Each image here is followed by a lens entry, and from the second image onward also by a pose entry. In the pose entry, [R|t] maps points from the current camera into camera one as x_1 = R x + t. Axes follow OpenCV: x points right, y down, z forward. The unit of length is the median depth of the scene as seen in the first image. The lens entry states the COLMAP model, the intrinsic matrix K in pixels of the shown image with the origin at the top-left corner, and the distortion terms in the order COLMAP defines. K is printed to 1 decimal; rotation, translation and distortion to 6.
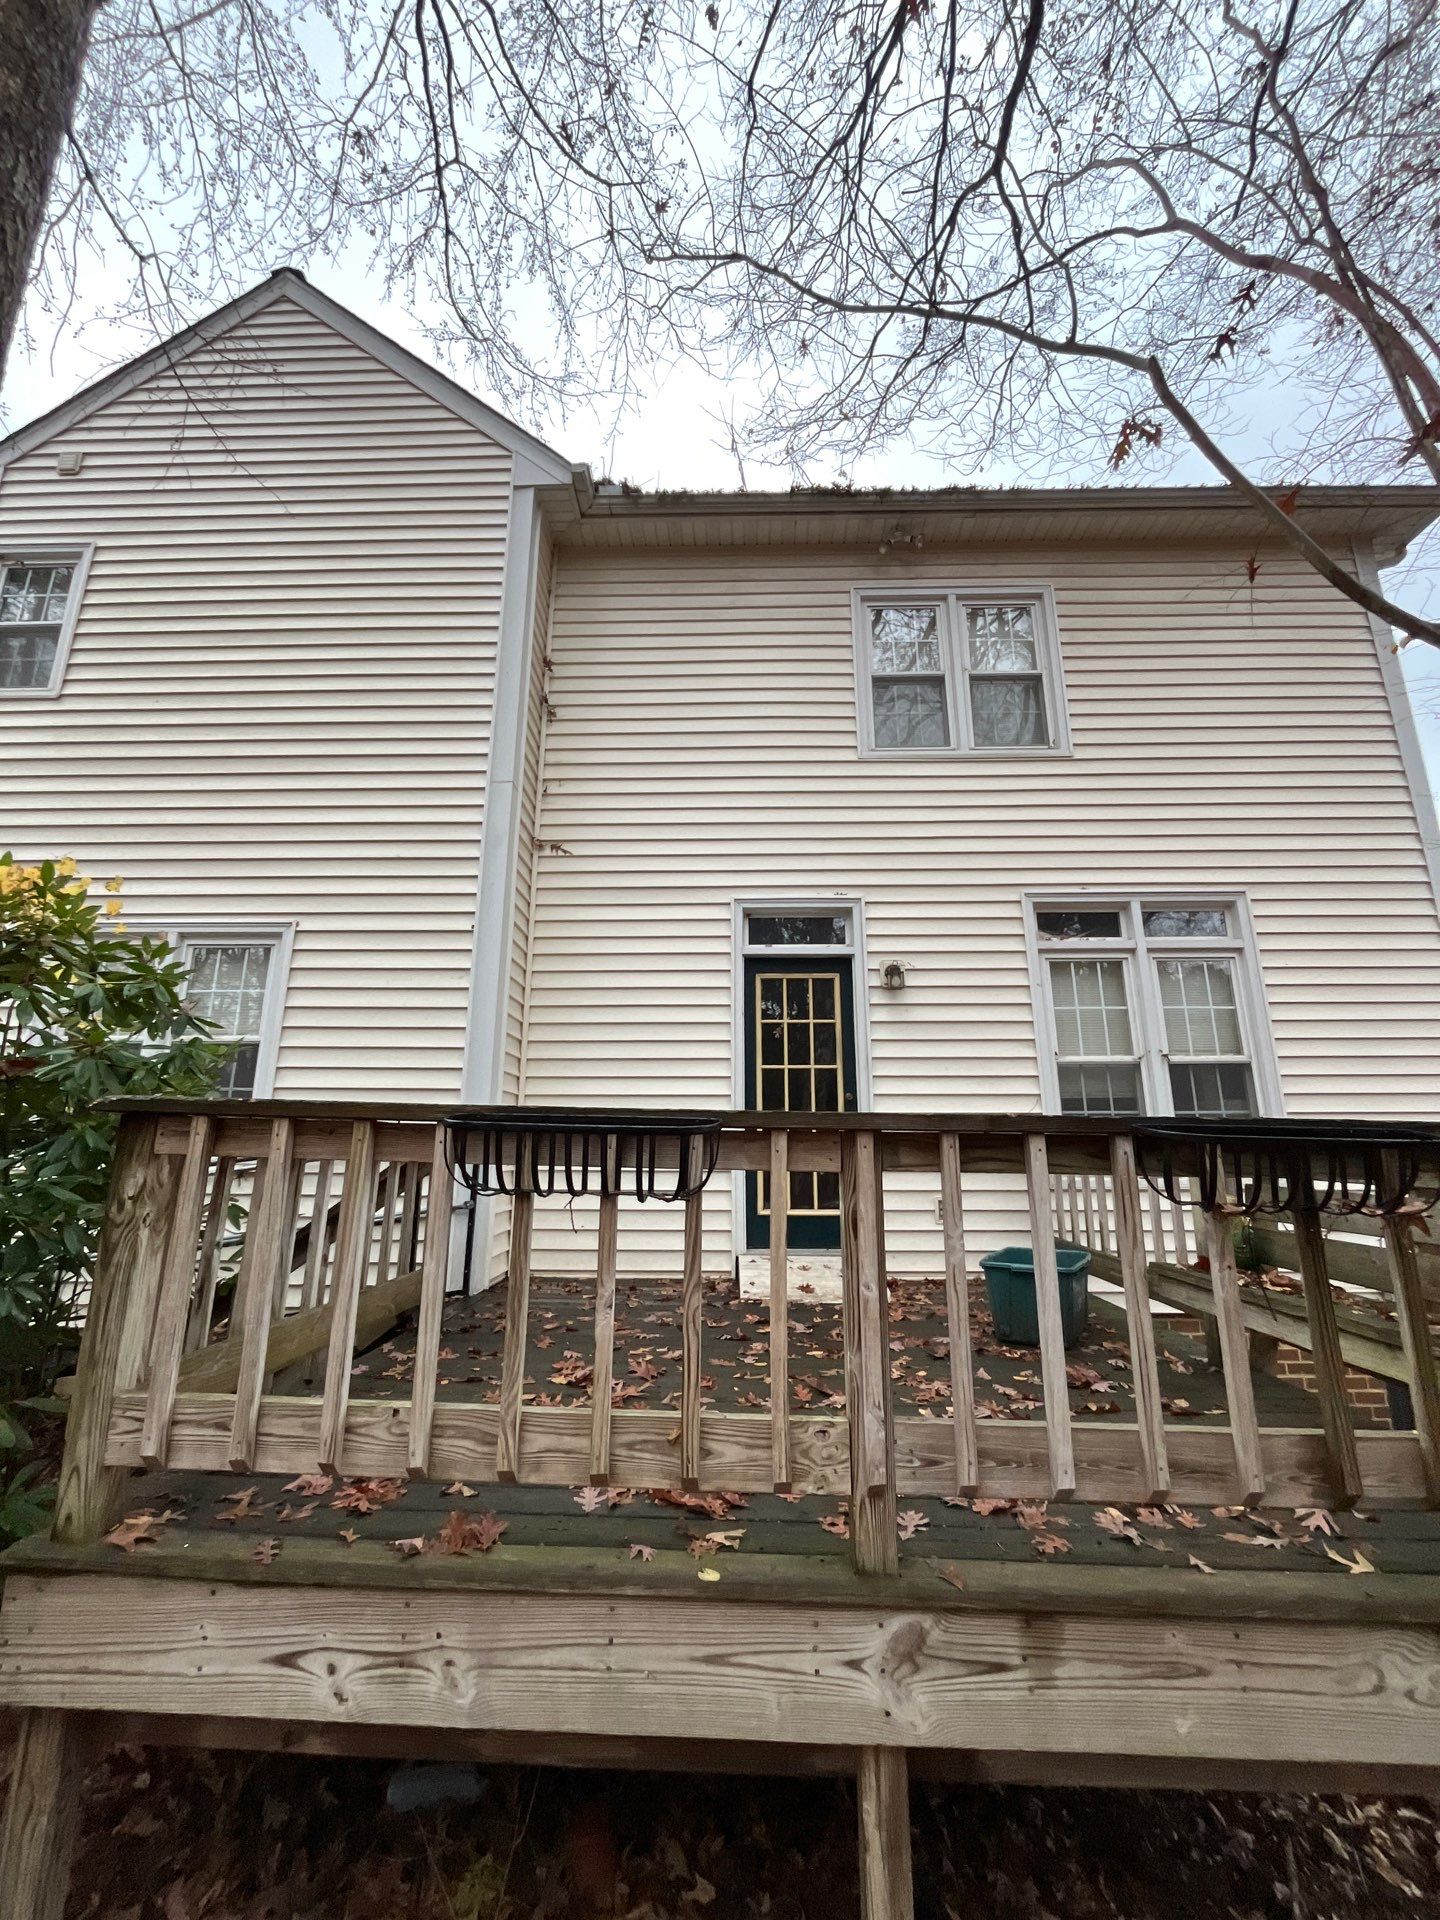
lens RADIAL K [[786.6, 0, 720.0], [0, 786.6, 960.0], [0, 0, 1]] dist [-0.003057, 0.000360]
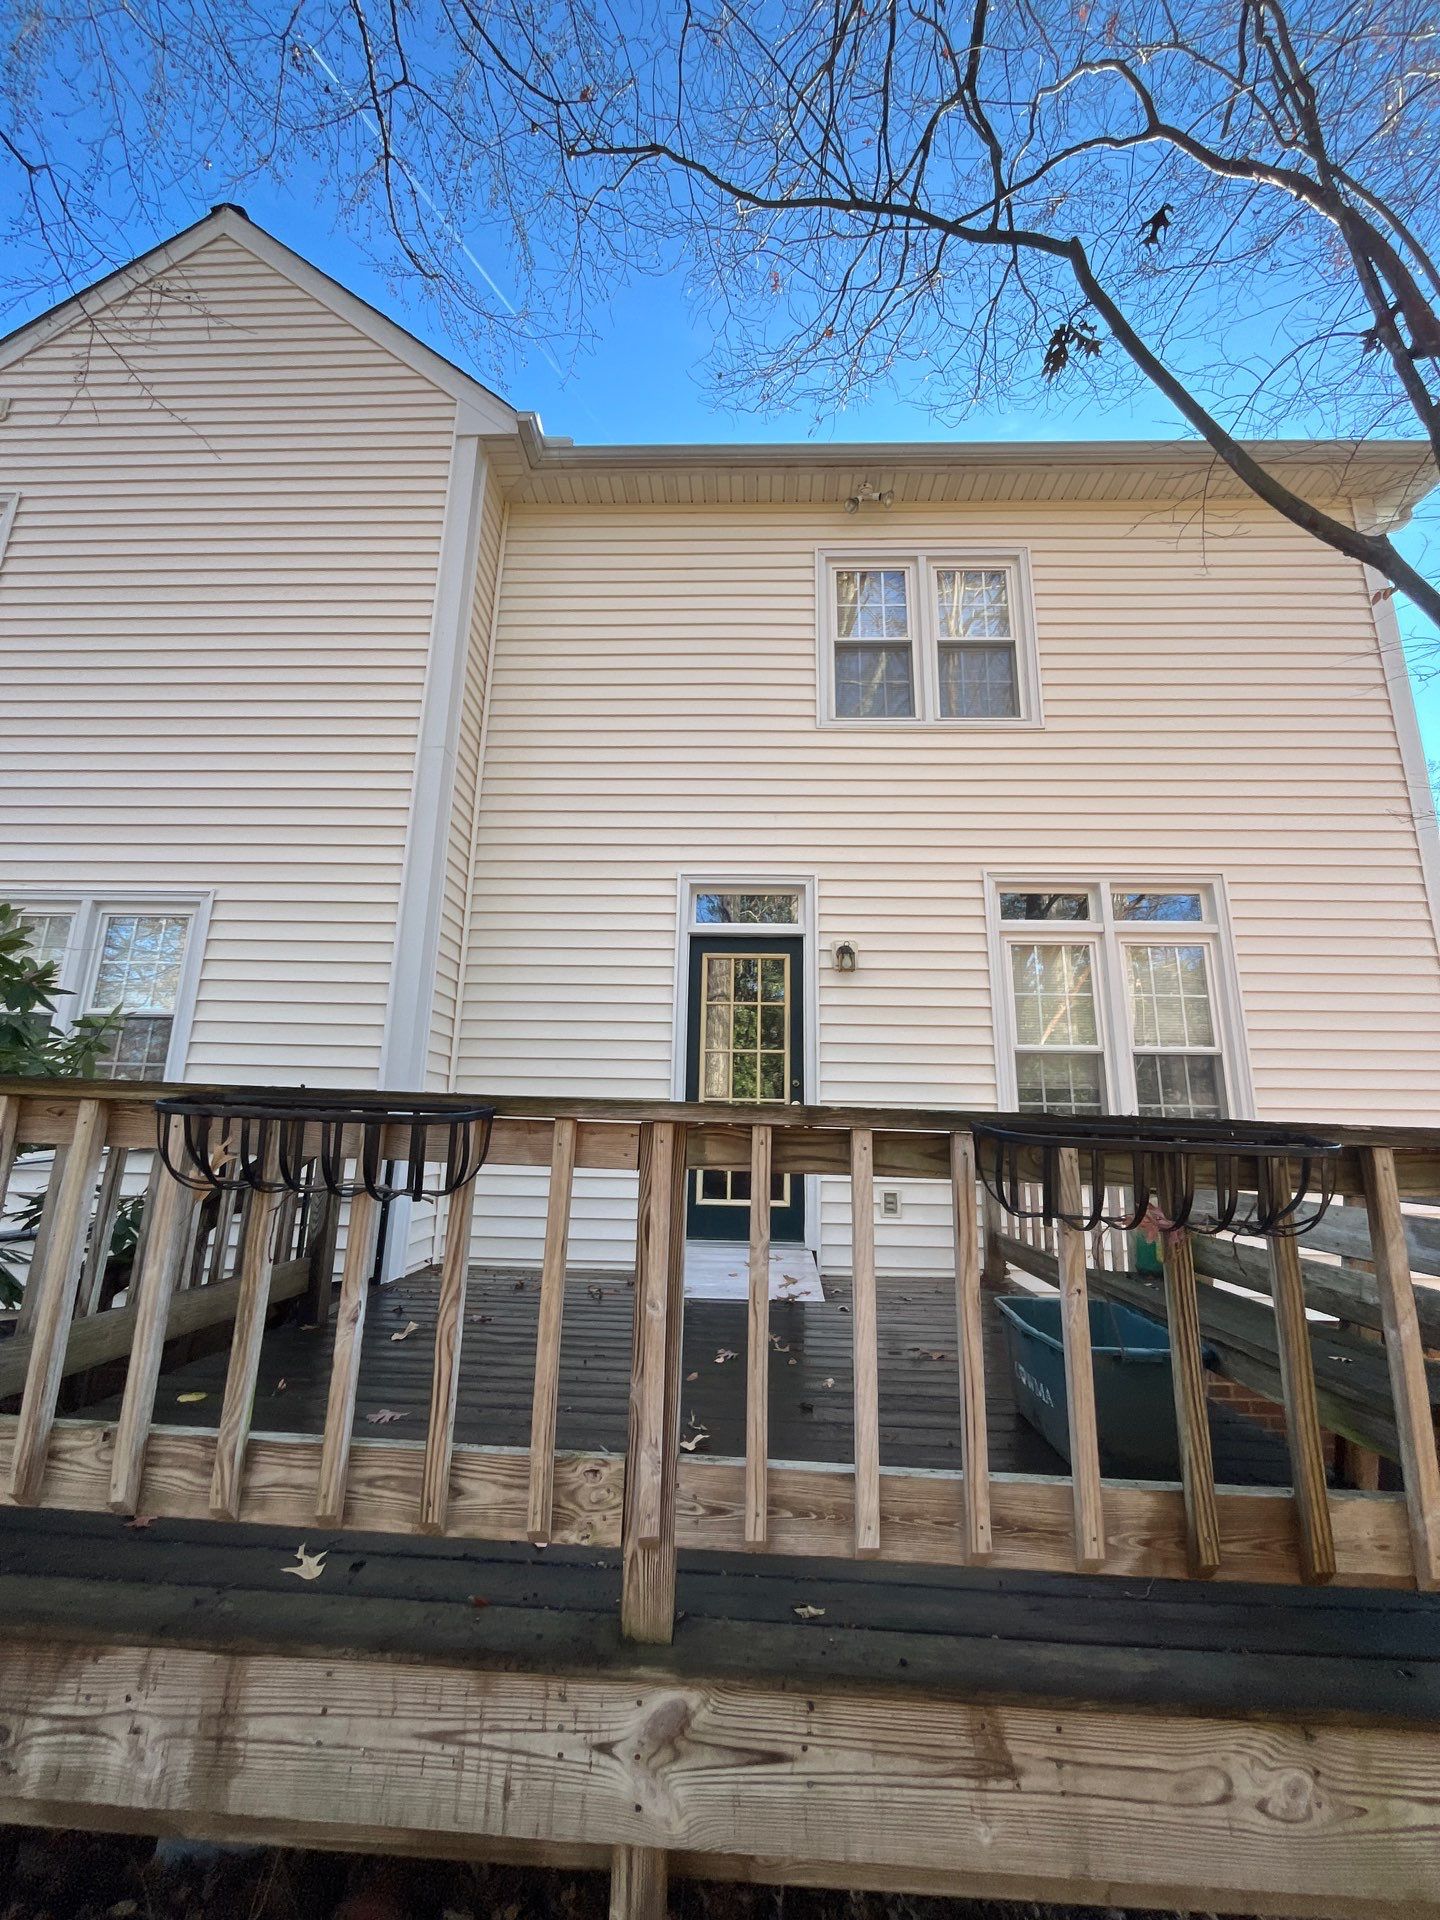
lens RADIAL K [[786.1, 0, 720.9], [0, 786.1, 964.7], [0, 0, 1]] dist [0.001636, -0.001127]
pose [[0.999783, 0.015384, -0.014047, 0.090372], [-0.015031, 0.999576, 0.024926, 0.008430], [0.014425, -0.024709, 0.999591, 0.052743]]
